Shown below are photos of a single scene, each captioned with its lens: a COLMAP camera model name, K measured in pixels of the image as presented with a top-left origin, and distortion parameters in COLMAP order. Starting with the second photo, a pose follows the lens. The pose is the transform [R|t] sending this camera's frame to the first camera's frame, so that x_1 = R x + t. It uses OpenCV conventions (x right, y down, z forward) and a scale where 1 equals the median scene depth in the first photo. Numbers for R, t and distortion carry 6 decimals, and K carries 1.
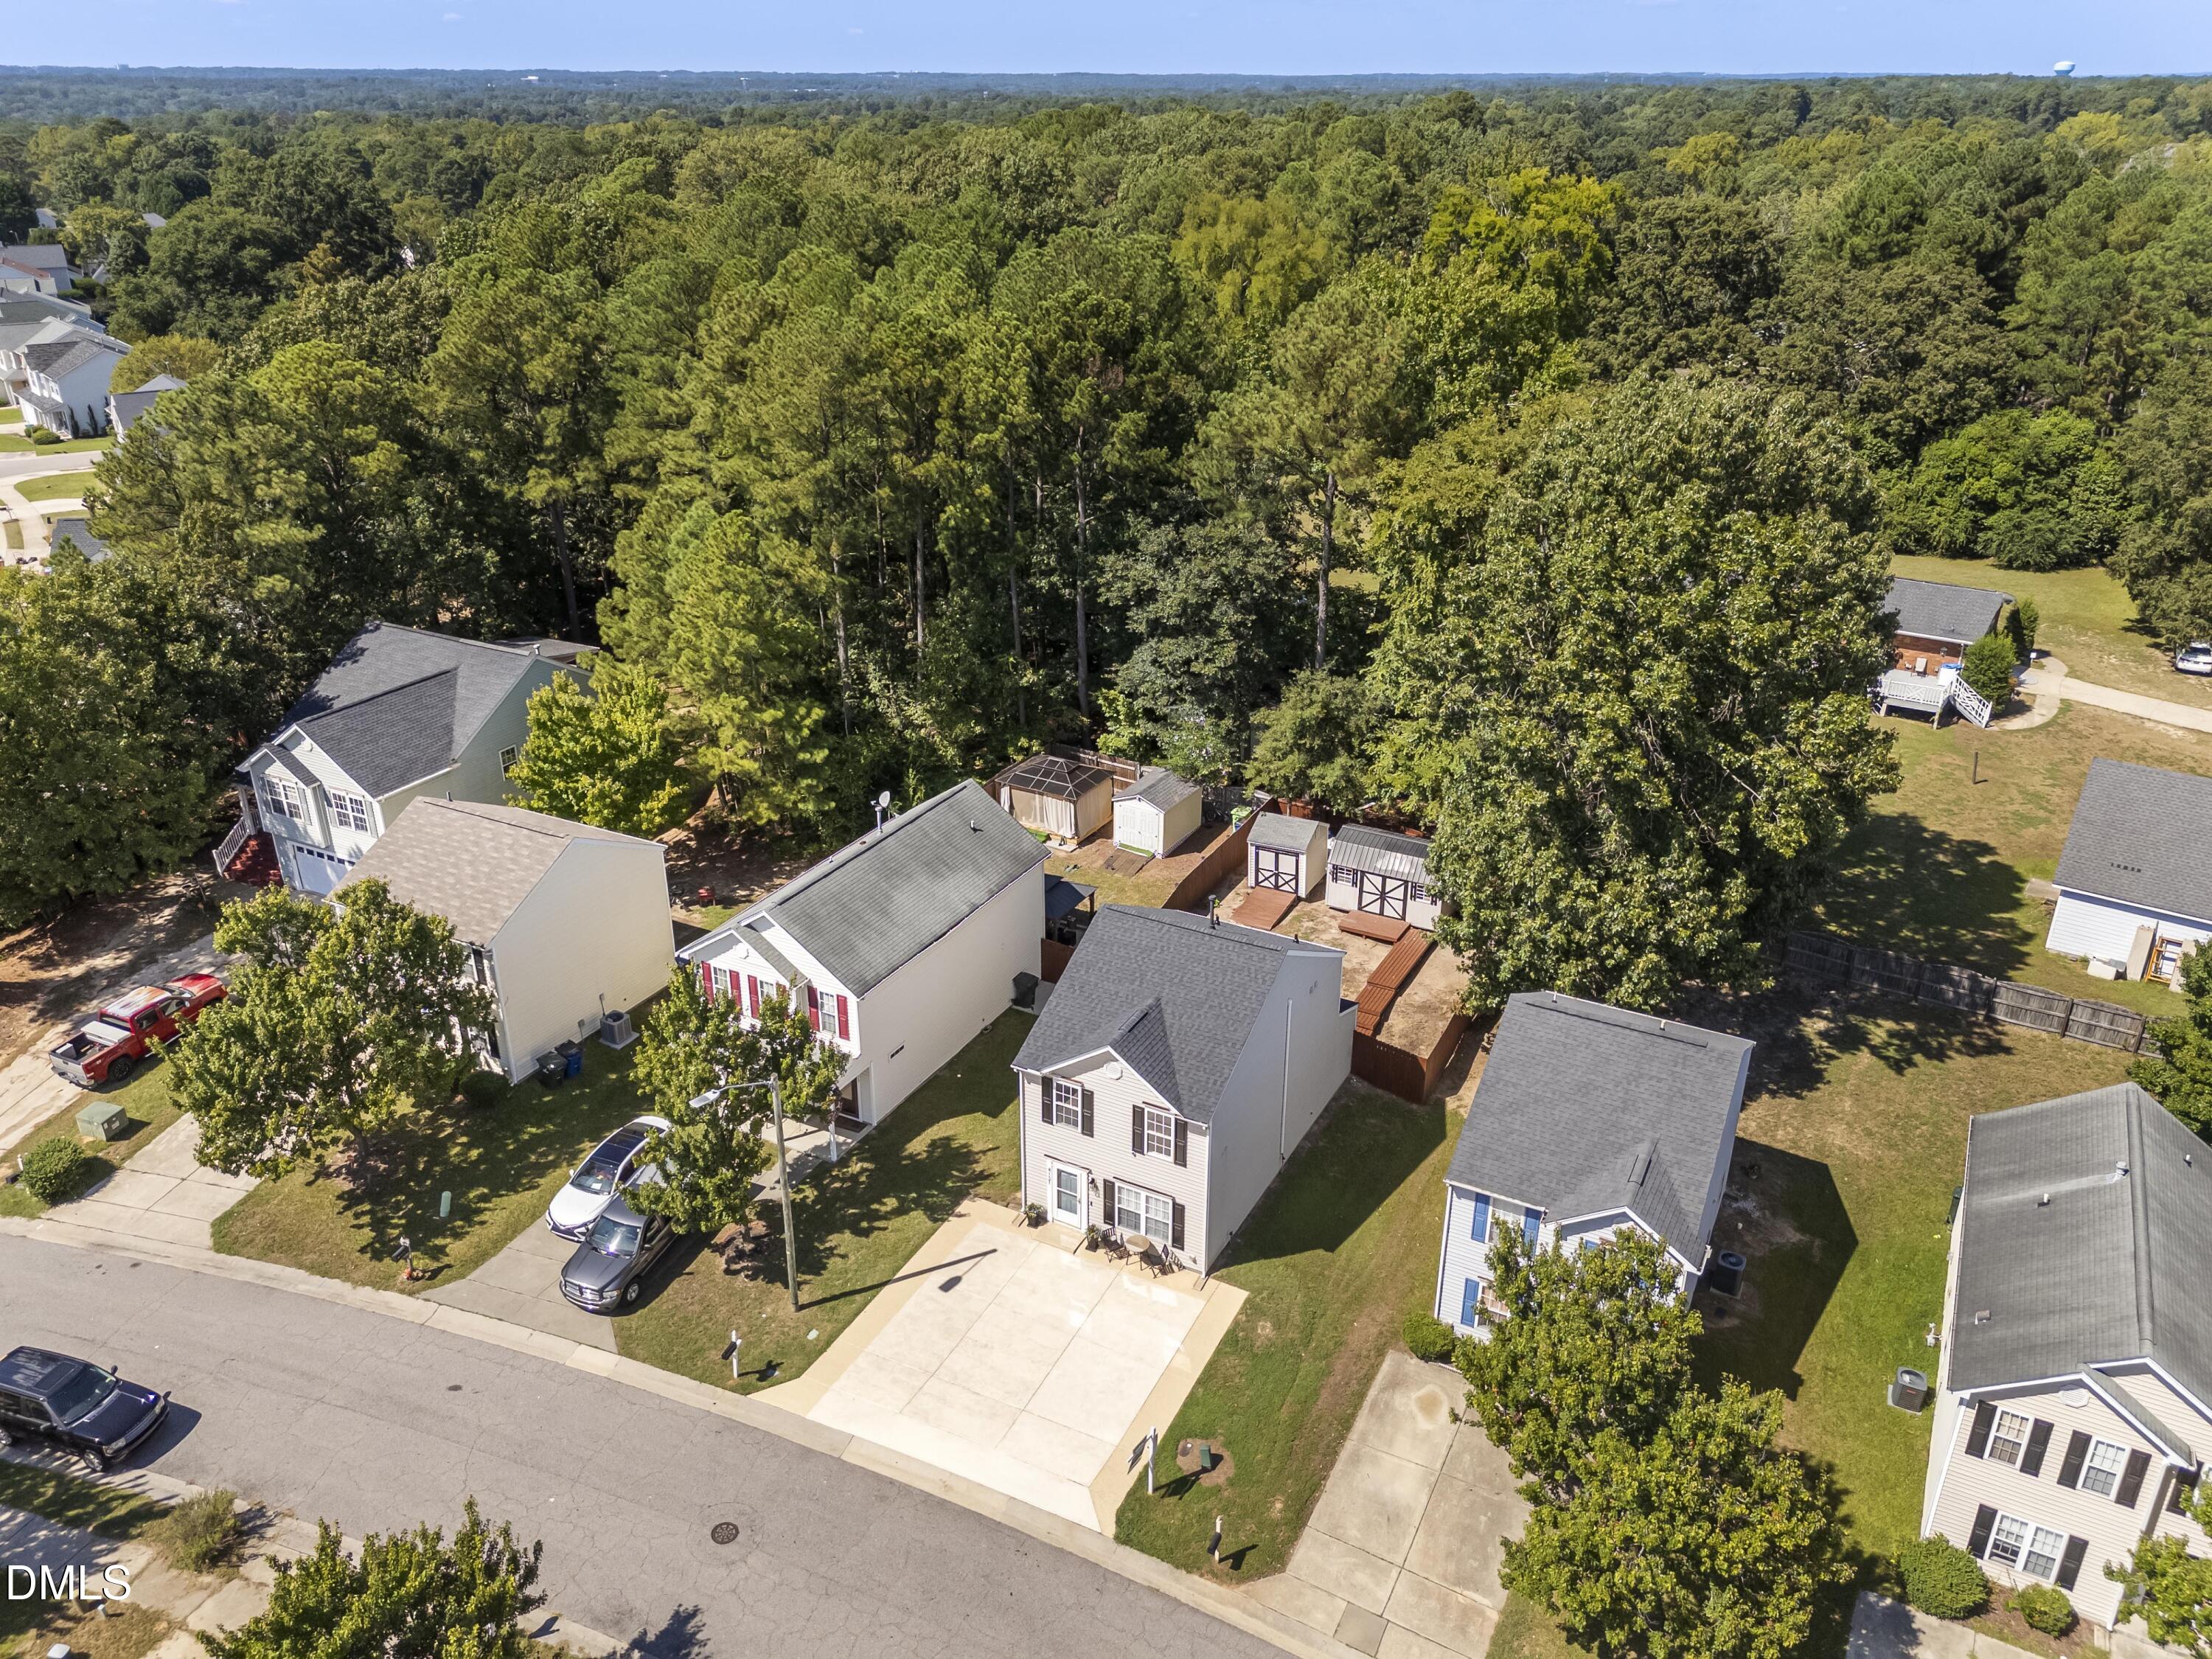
lens RADIAL K [[1640.2, 0, 1096.6], [0, 1640.2, 825.0], [0, 0, 1]] dist [0.056556, -0.014248]
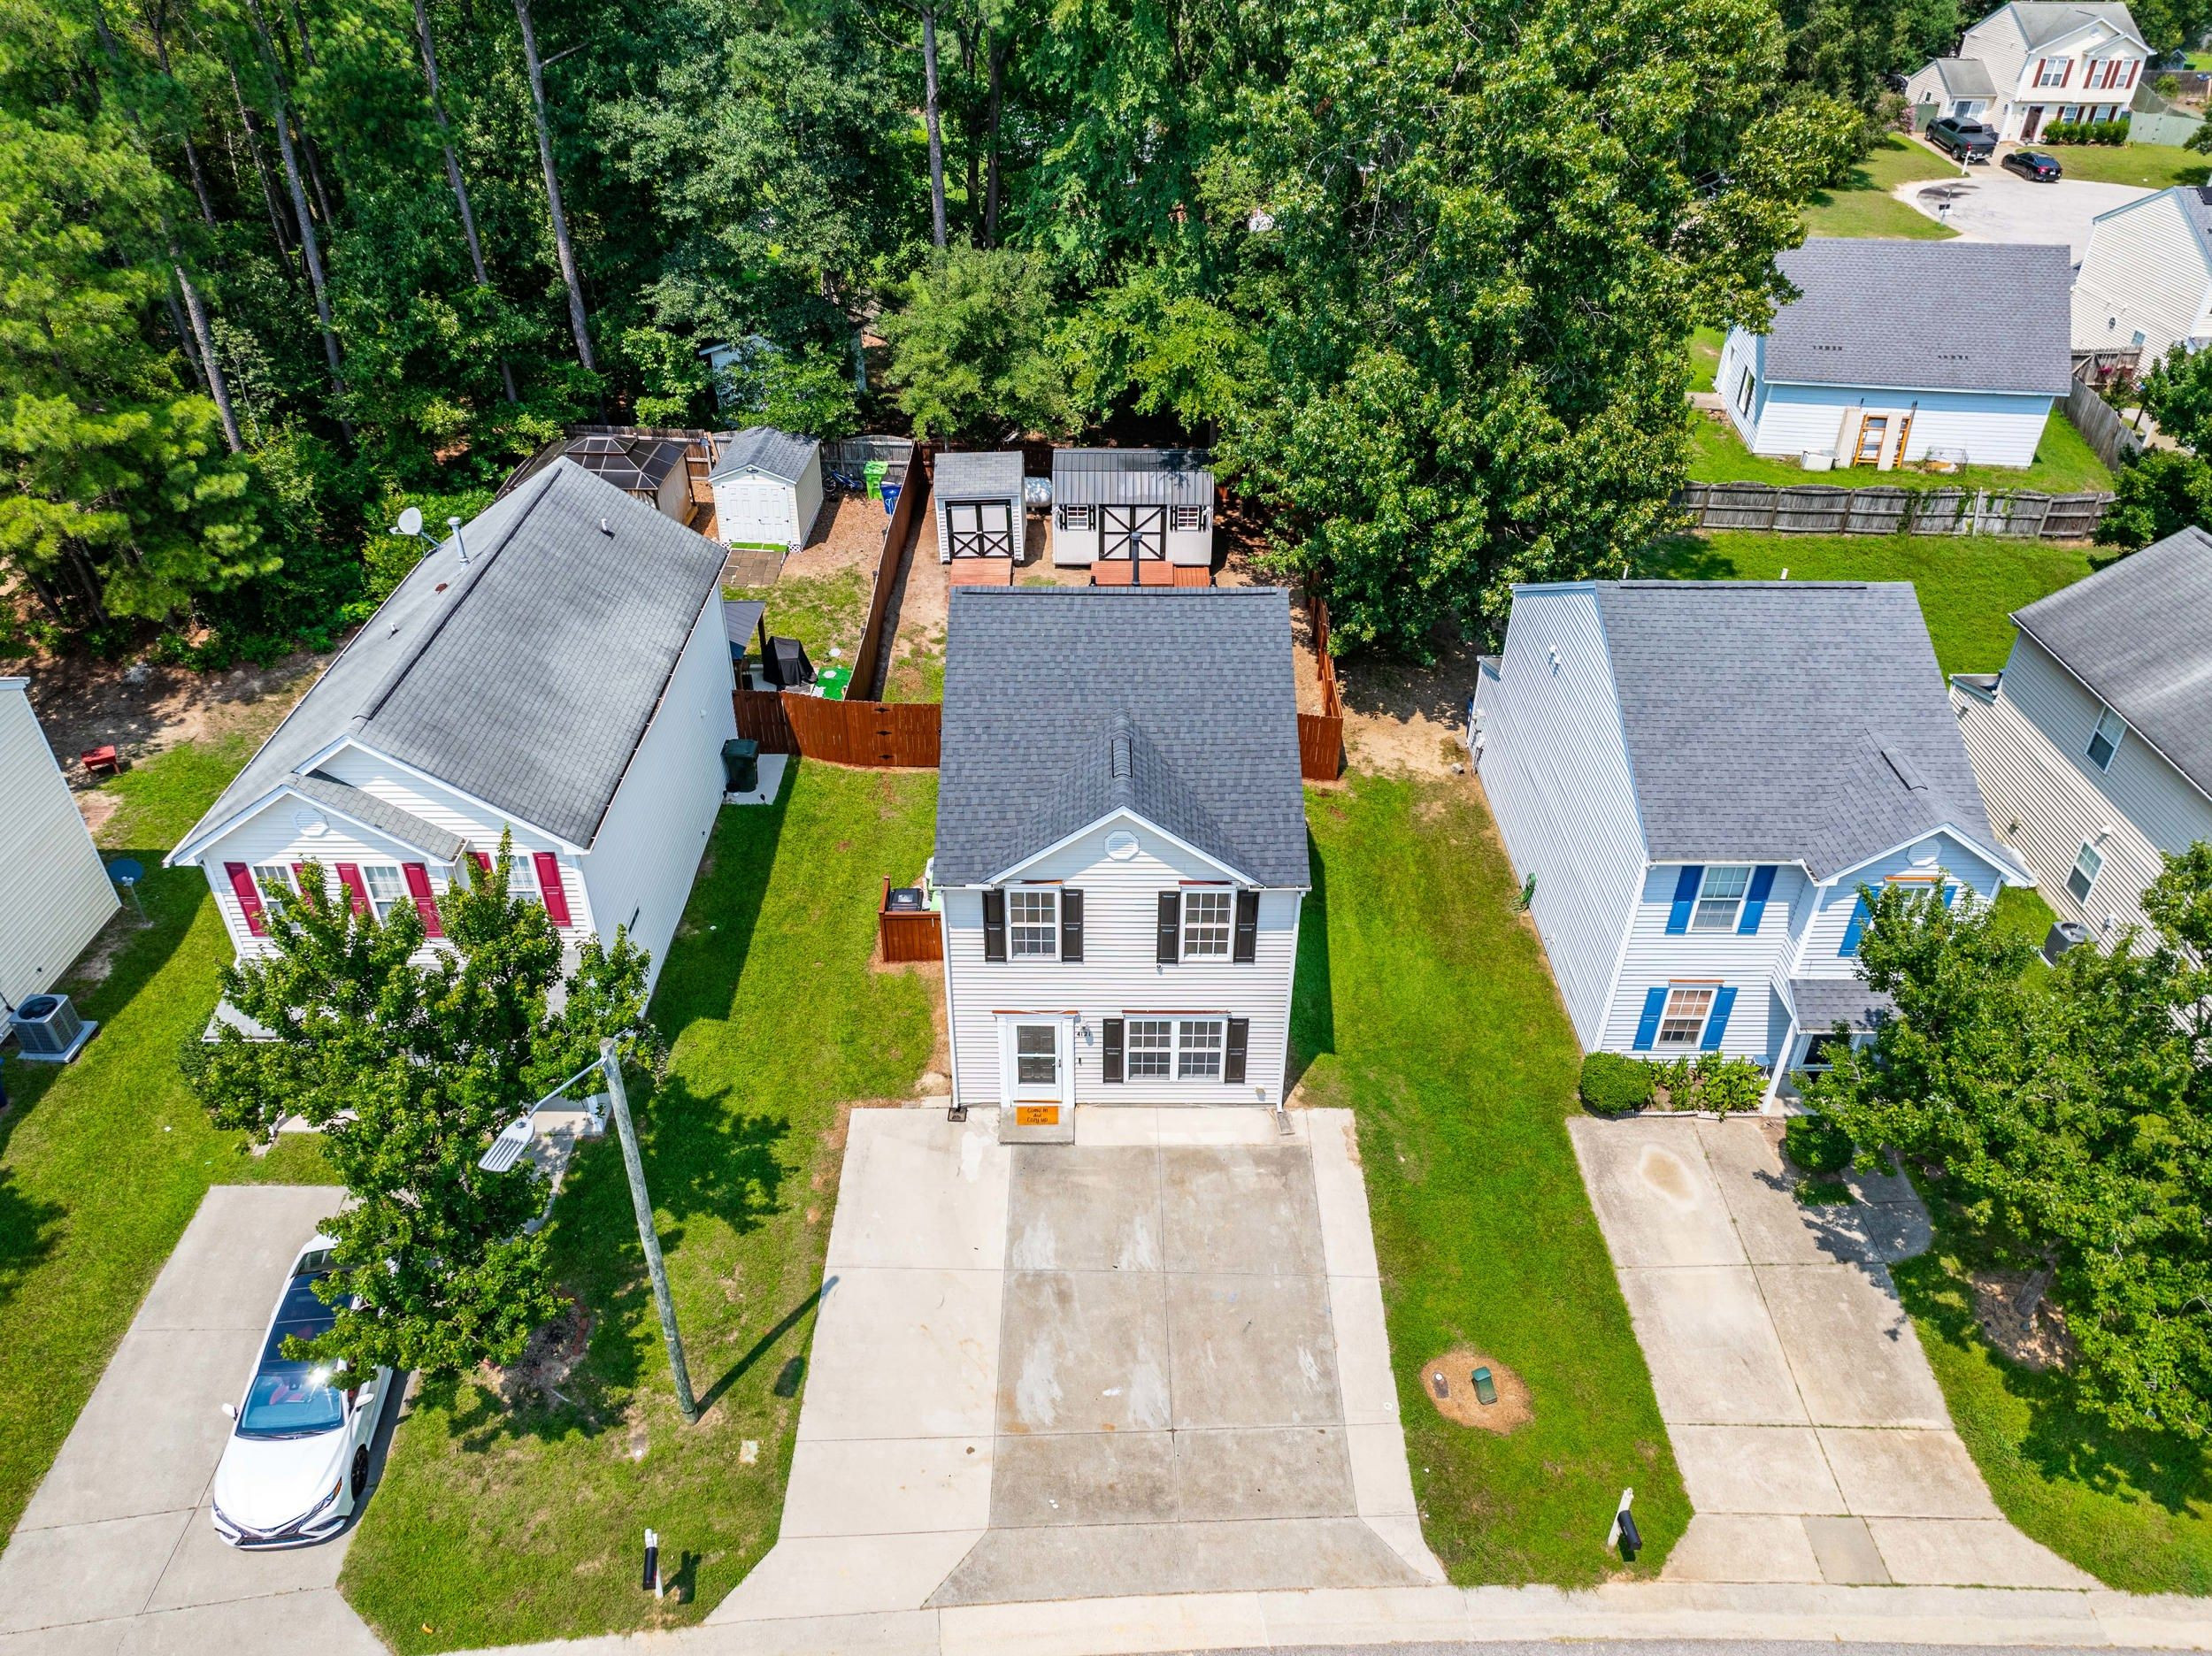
lens RADIAL K [[1552.7, 0, 1097.9], [0, 1552.7, 832.9], [0, 0, 1]] dist [-0.007104, 0.008066]
pose [[0.880729, -0.268029, 0.390483, -0.168267], [0.193610, 0.956177, 0.219638, 0.017094], [-0.432240, -0.117840, 0.894026, 0.401786]]
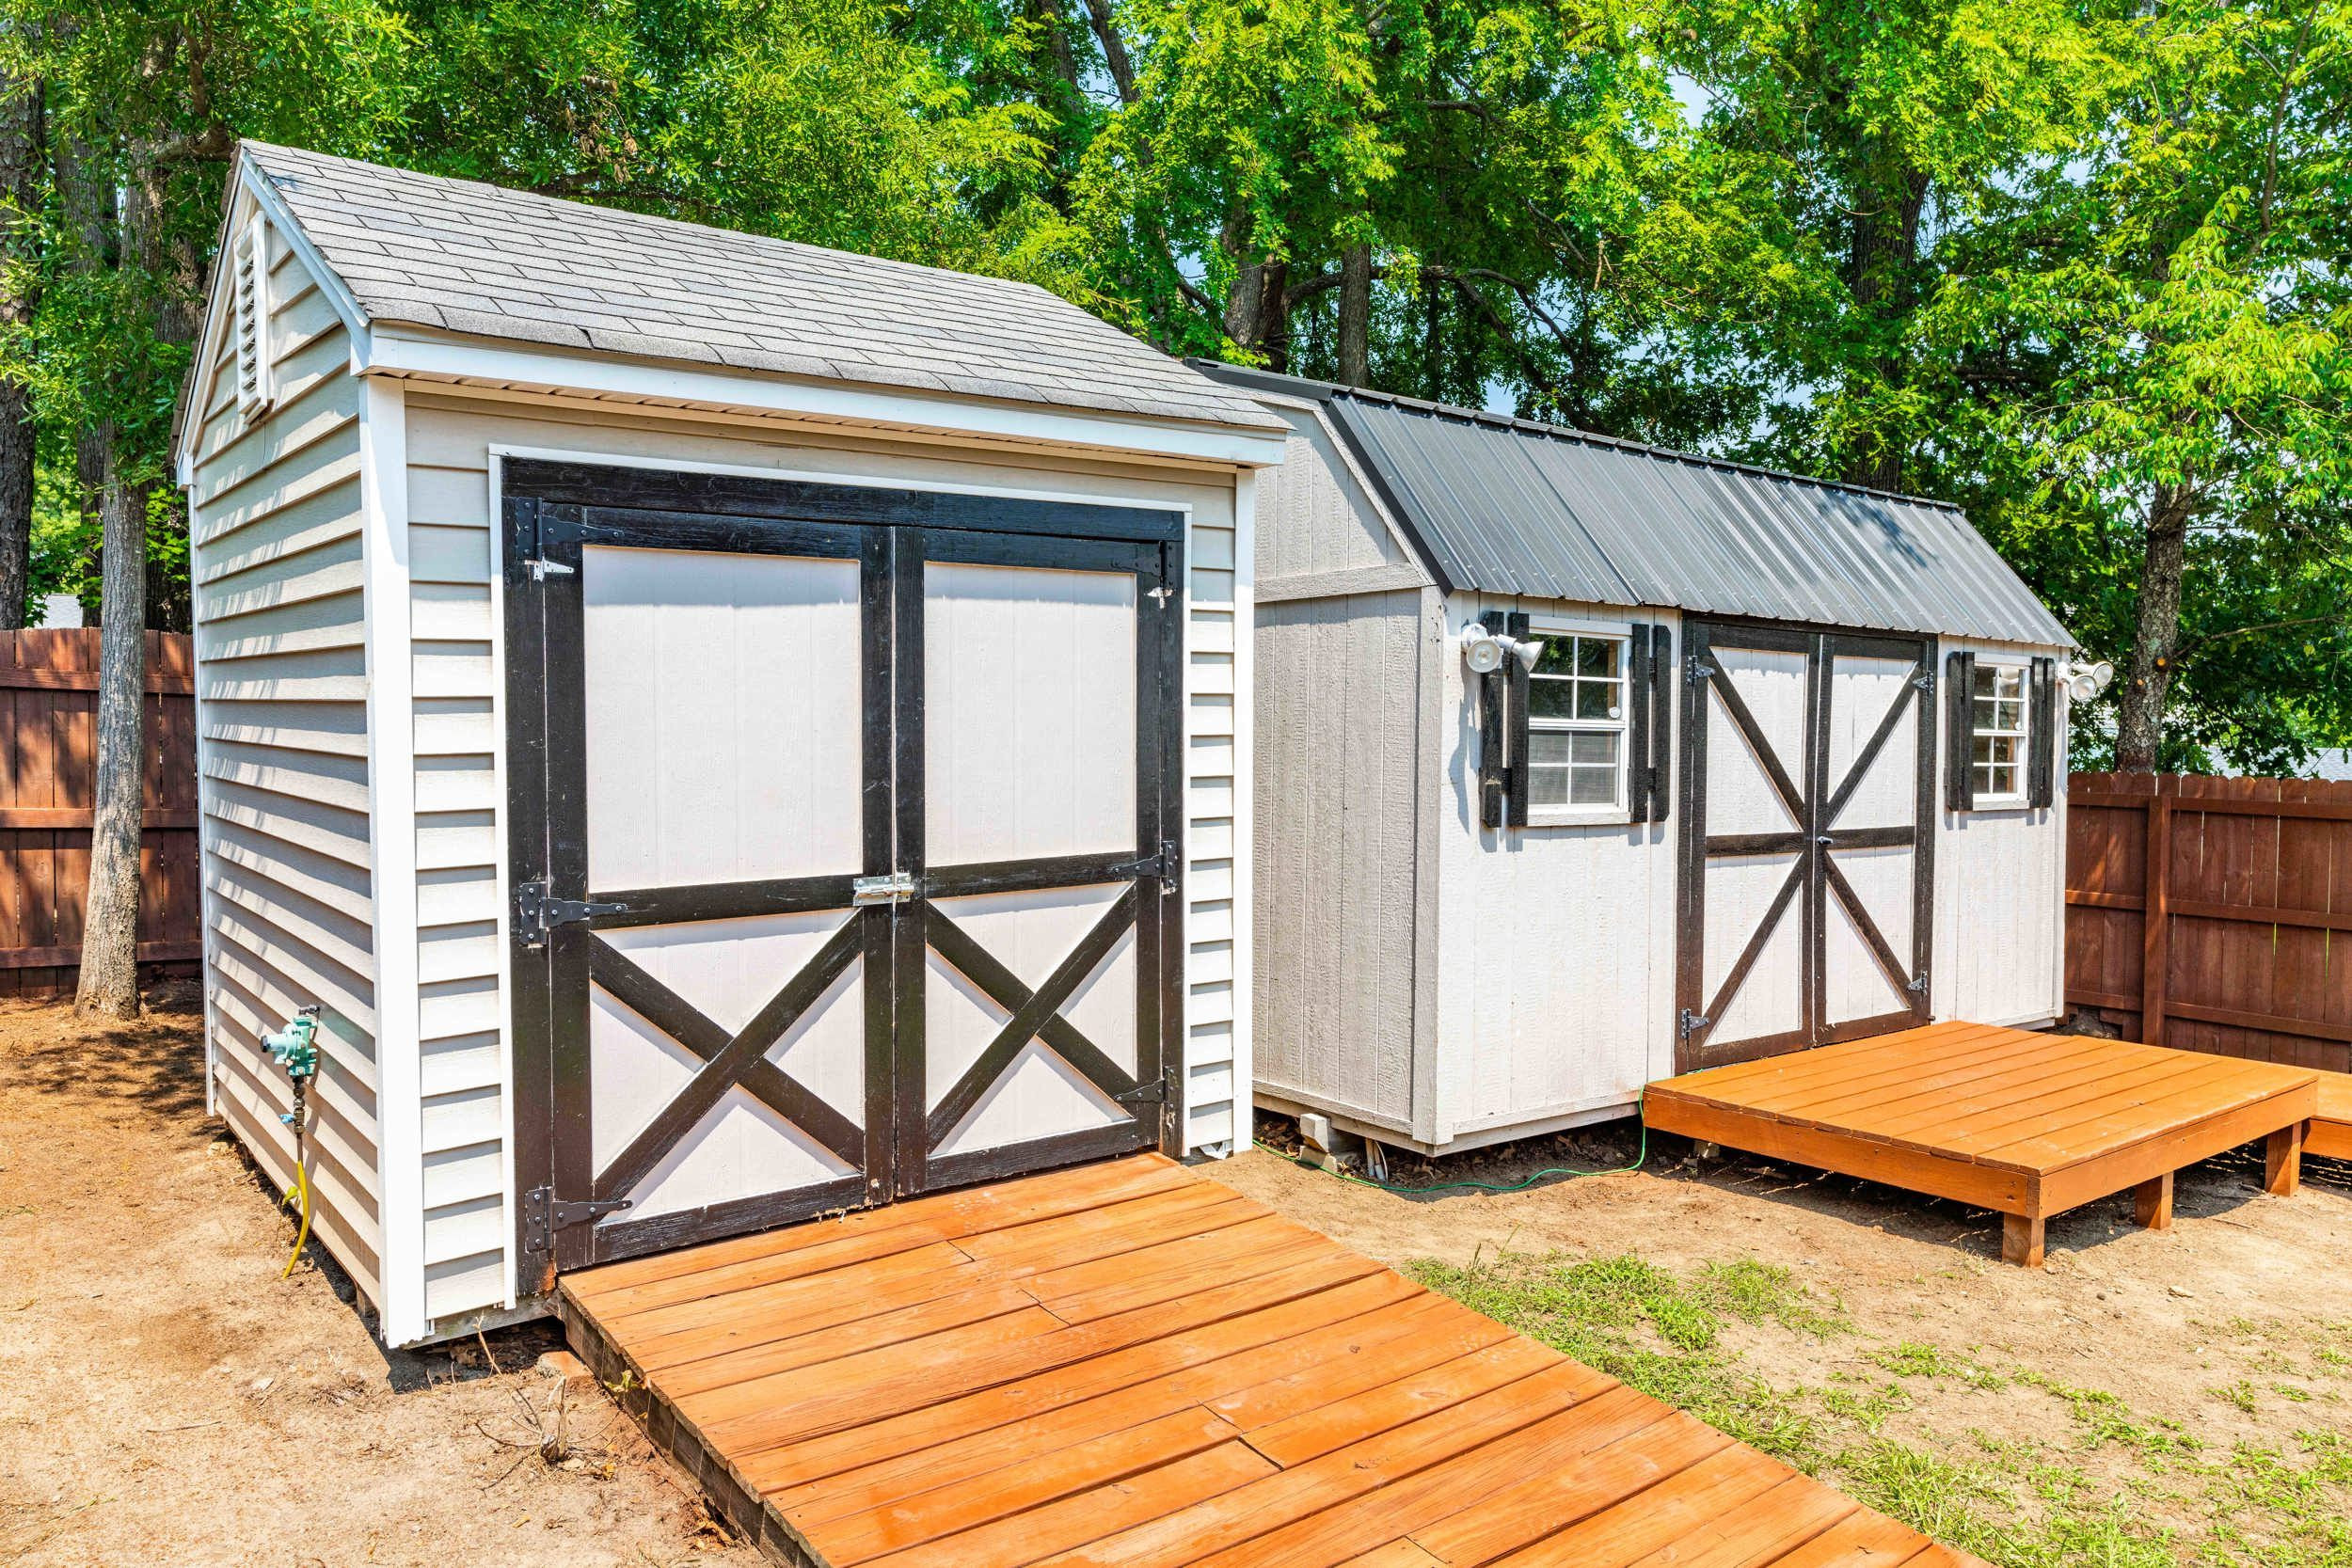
lens RADIAL K [[1666.8, 0, 1189.5], [0, 1666.8, 774.9], [0, 0, 1]] dist [-0.005120, -0.004920]
pose [[0.398526, -0.022388, 0.916884, 0.062993], [0.371191, 0.918106, -0.138921, 0.043291], [-0.838686, 0.395702, 0.374199, 1.104481]]
